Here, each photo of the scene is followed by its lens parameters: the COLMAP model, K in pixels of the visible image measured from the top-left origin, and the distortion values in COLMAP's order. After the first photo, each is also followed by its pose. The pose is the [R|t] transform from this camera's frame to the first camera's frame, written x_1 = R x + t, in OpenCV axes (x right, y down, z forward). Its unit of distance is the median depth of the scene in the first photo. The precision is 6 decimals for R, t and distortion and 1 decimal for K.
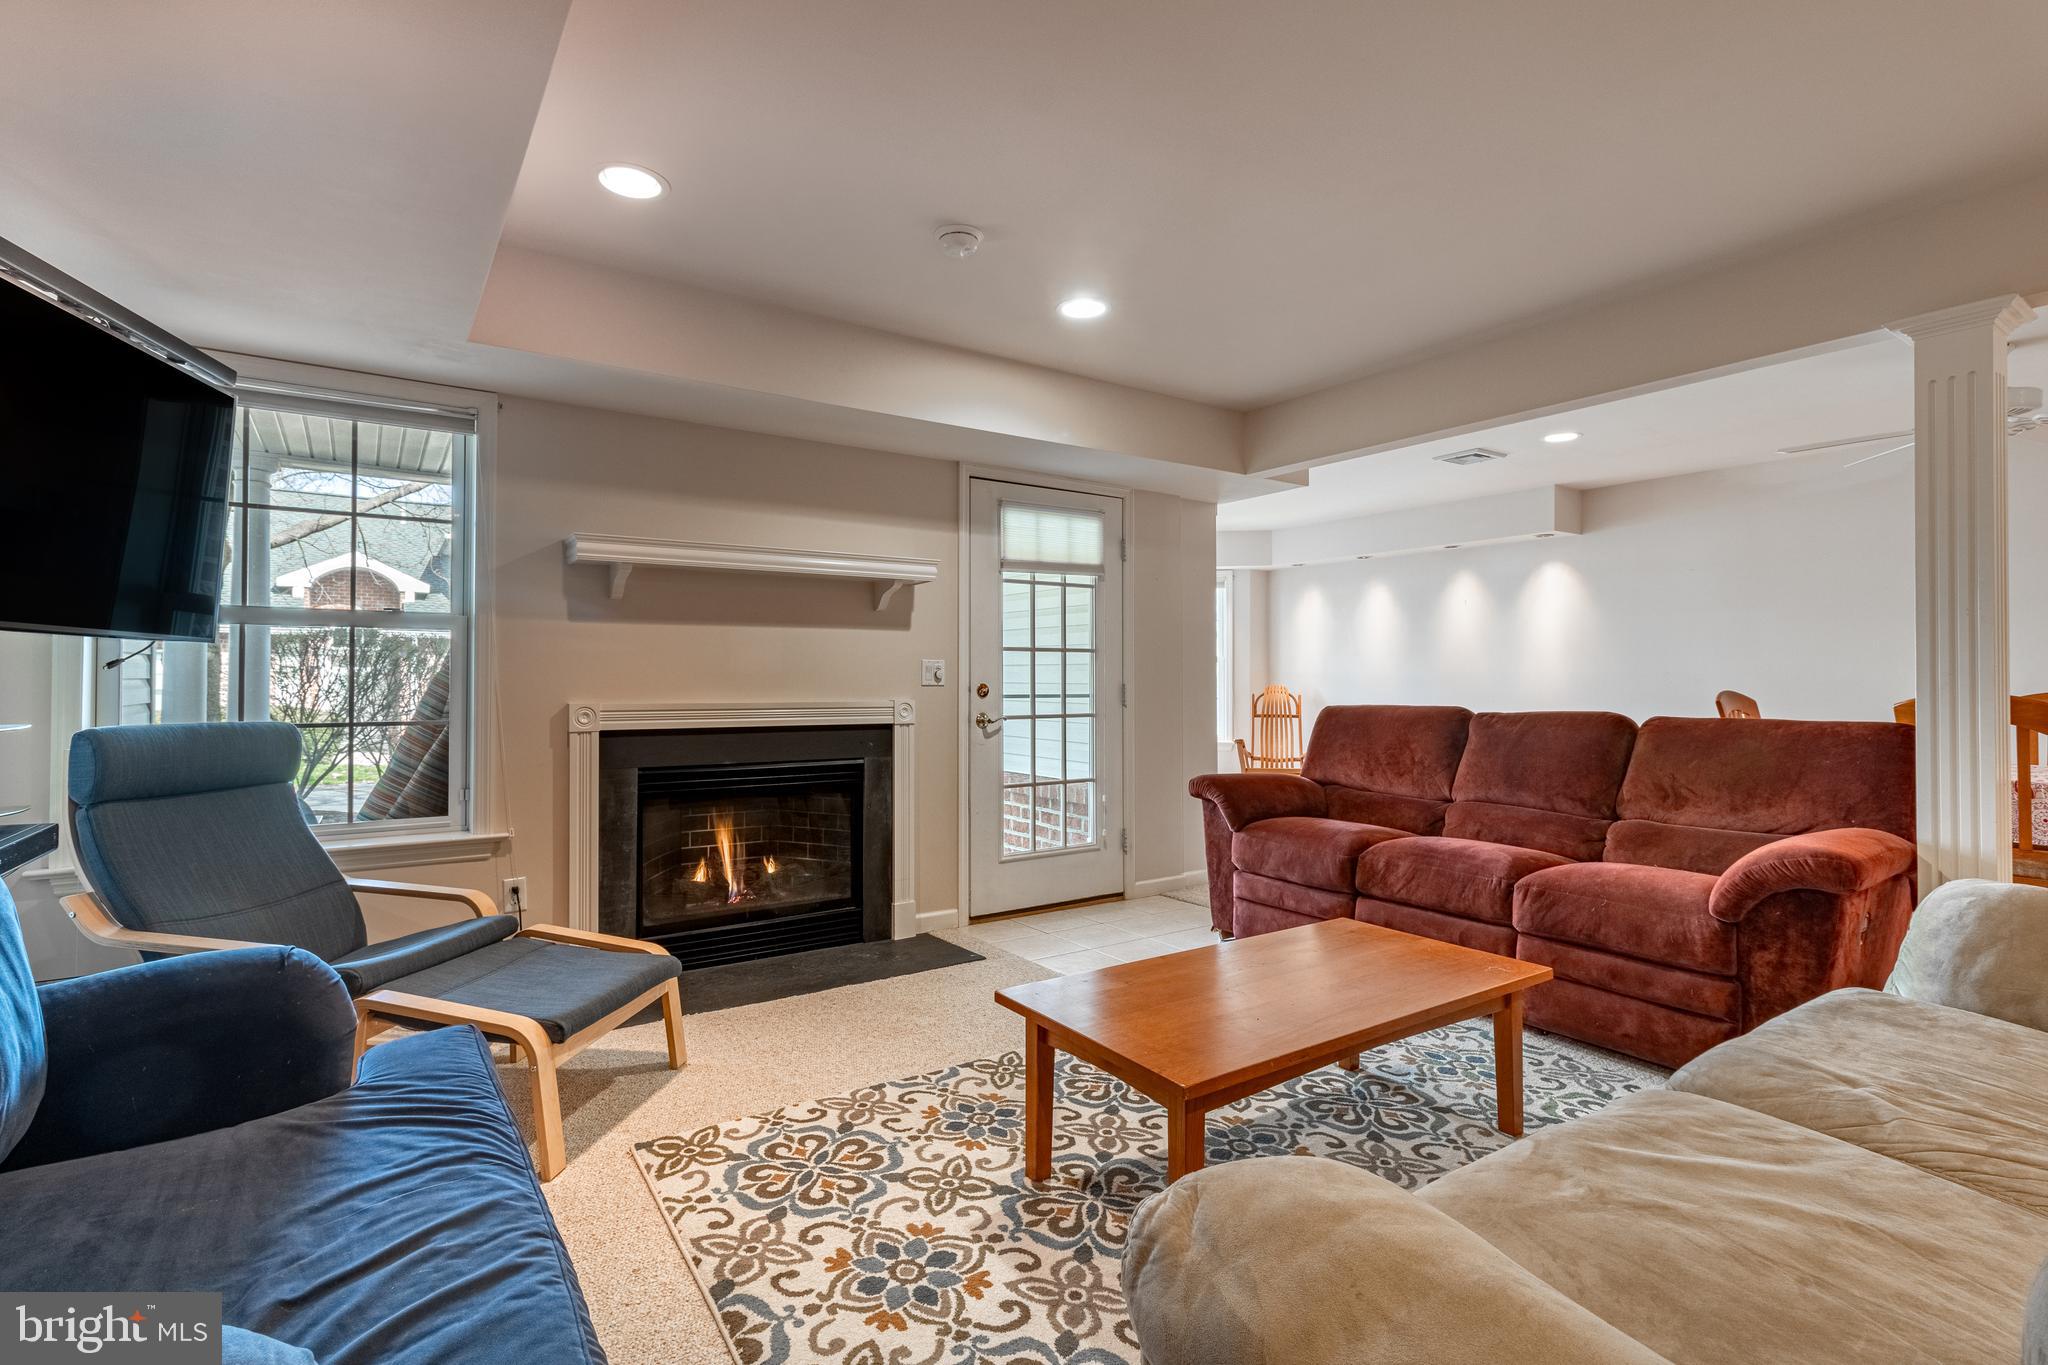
lens RADIAL K [[960.3, 0, 1023.4], [0, 960.3, 681.3], [0, 0, 1]] dist [-0.001302, 0.000036]
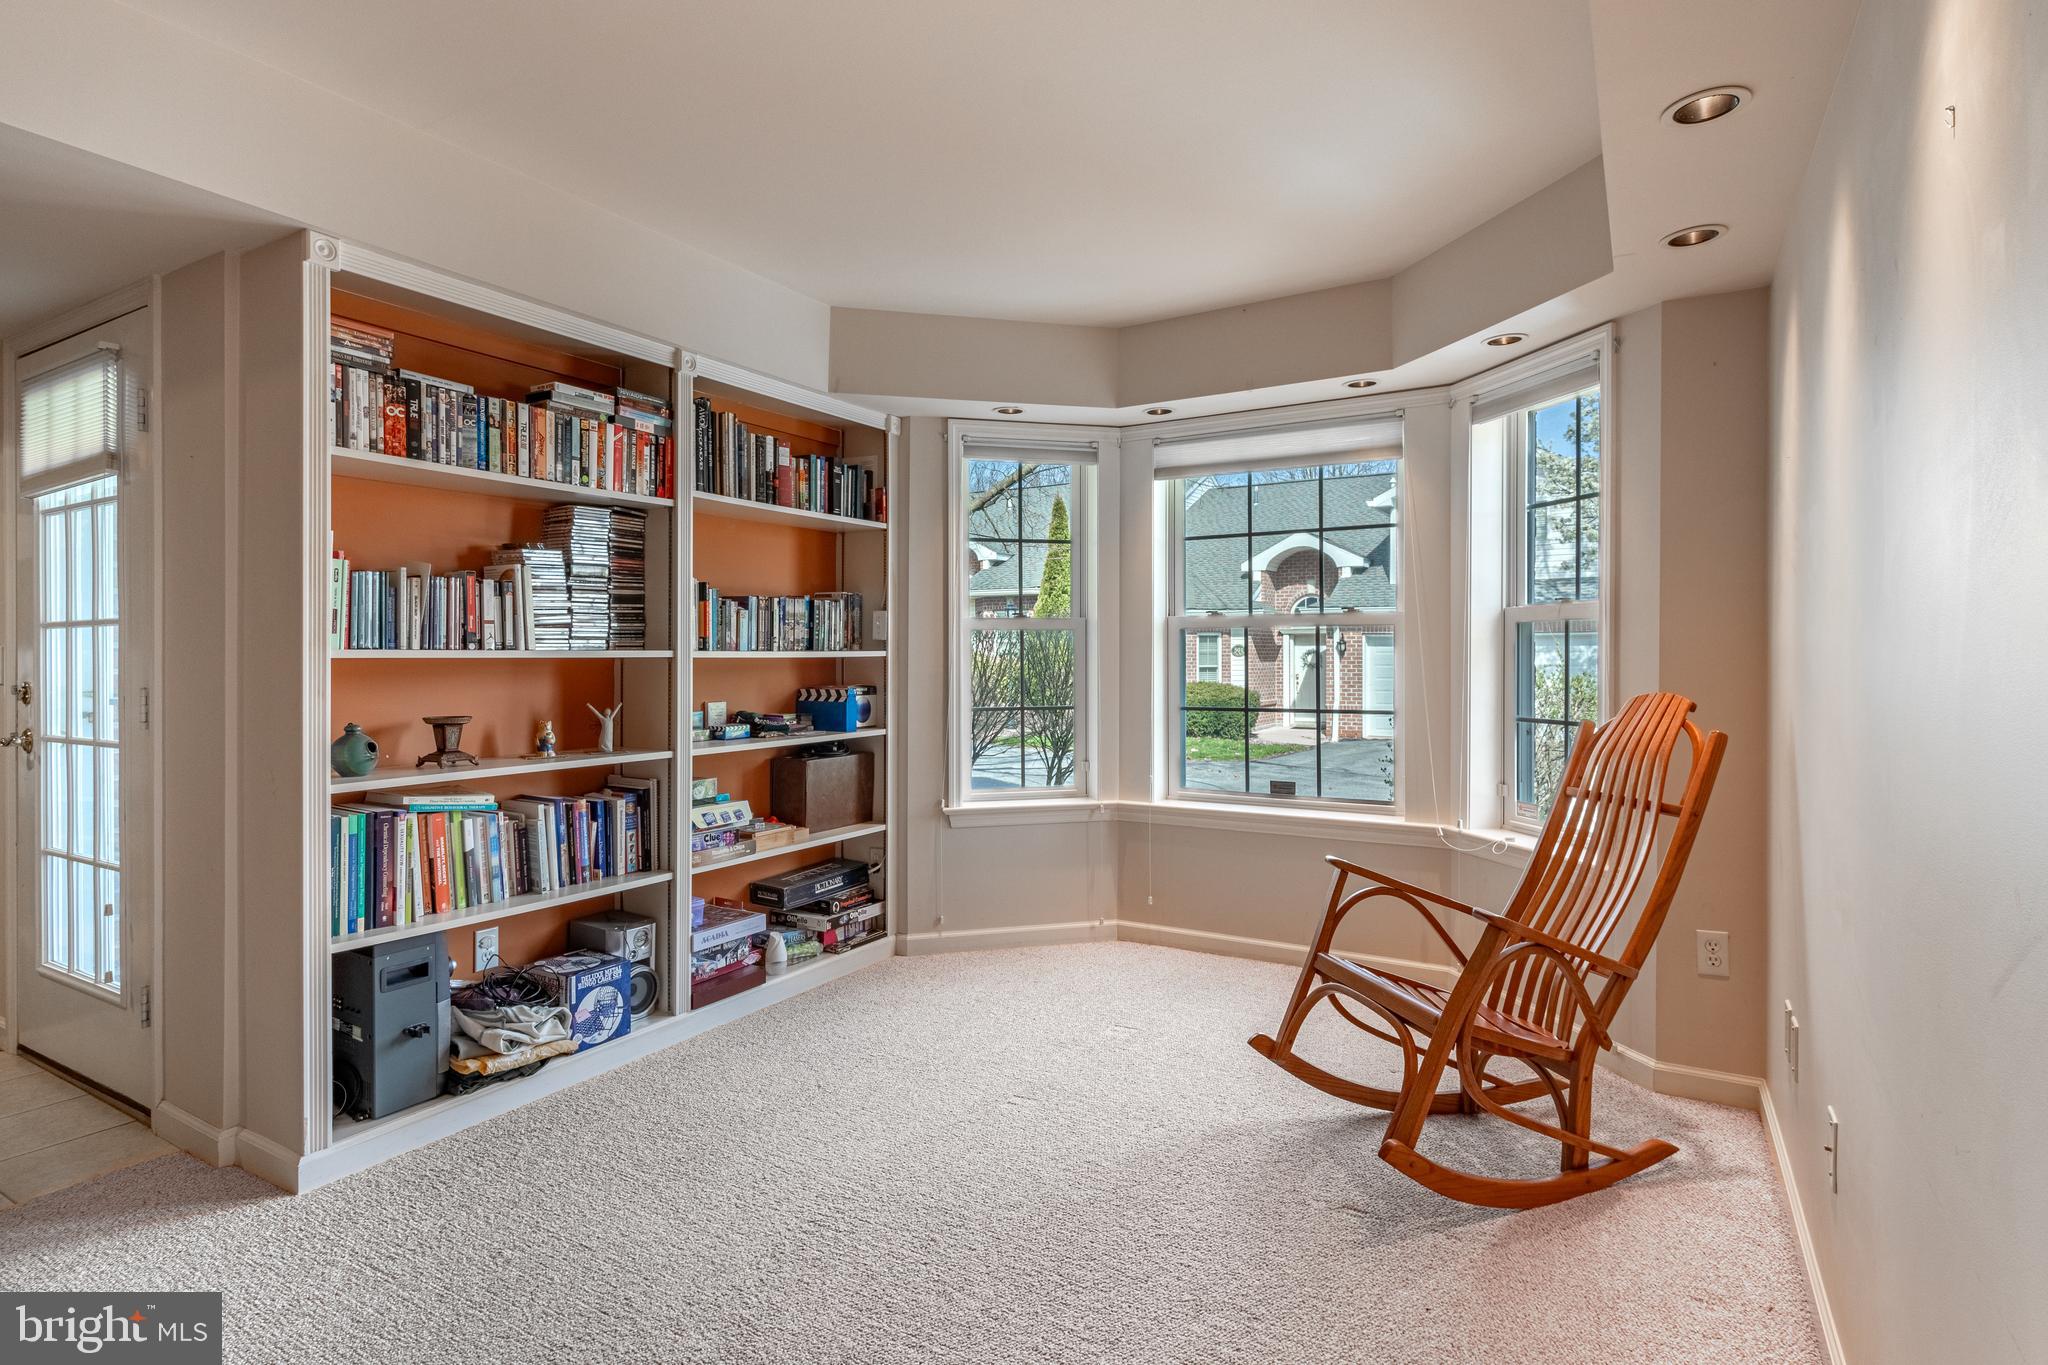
lens RADIAL K [[1048.9, 0, 1024.7], [0, 1048.9, 673.6], [0, 0, 1]] dist [0.000287, -0.000003]
pose [[0.428103, -0.001274, -0.903729, 0.812073], [0.005355, 0.999985, 0.001127, -0.001281], [0.903714, -0.005322, 0.428103, 1.216630]]
